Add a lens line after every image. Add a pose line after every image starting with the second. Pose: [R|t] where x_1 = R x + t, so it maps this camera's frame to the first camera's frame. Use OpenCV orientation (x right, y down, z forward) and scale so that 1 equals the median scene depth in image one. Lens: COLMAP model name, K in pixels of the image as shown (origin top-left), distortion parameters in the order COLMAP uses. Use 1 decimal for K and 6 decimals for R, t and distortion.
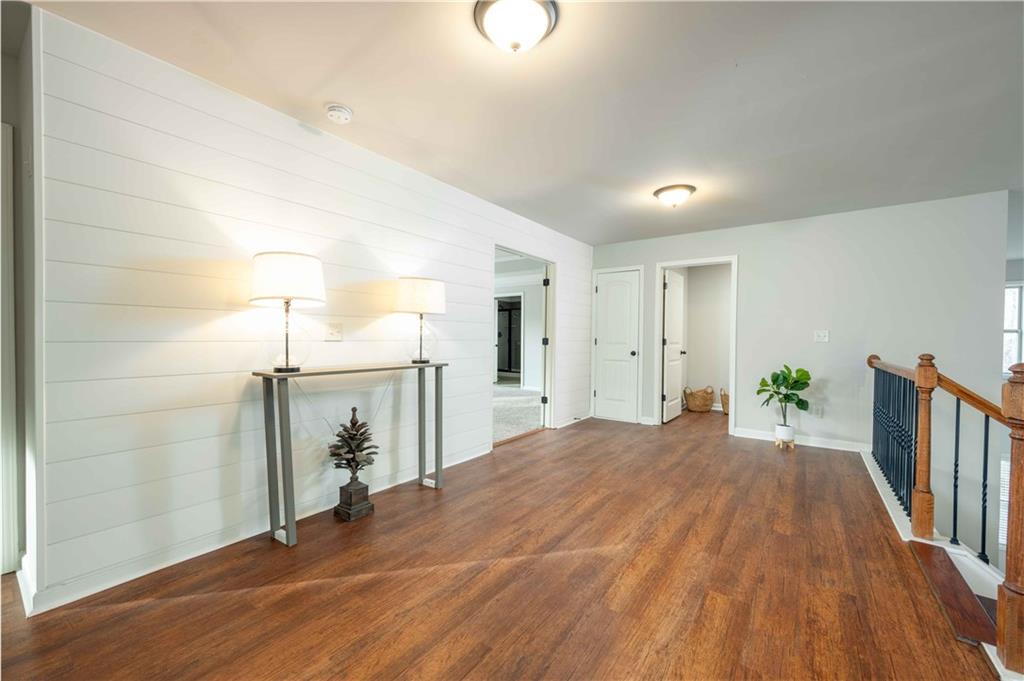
lens RADIAL K [[407.5, 0, 512.0], [0, 407.5, 340.5], [0, 0, 1]] dist [0.002261, 0.000150]
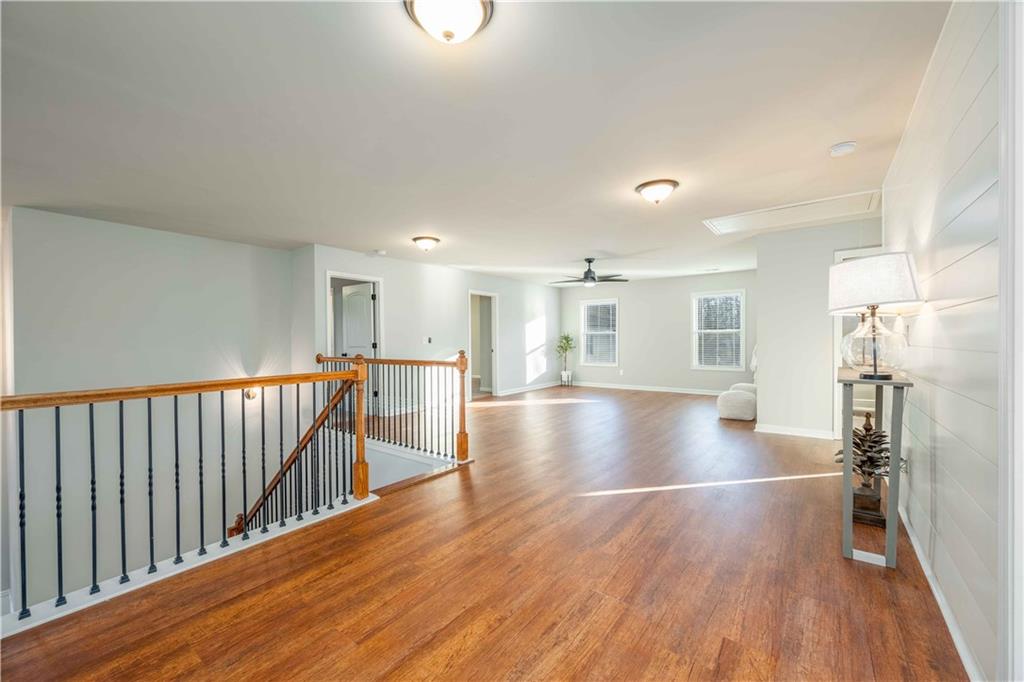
lens RADIAL K [[407.5, 0, 512.0], [0, 407.5, 341.0], [0, 0, 1]] dist [0.002261, 0.000150]
pose [[-0.999712, 0.002935, 0.023838, 0.382257], [0.002871, 0.999992, -0.002706, -0.007178], [-0.023845, -0.002636, -0.999712, 1.728675]]
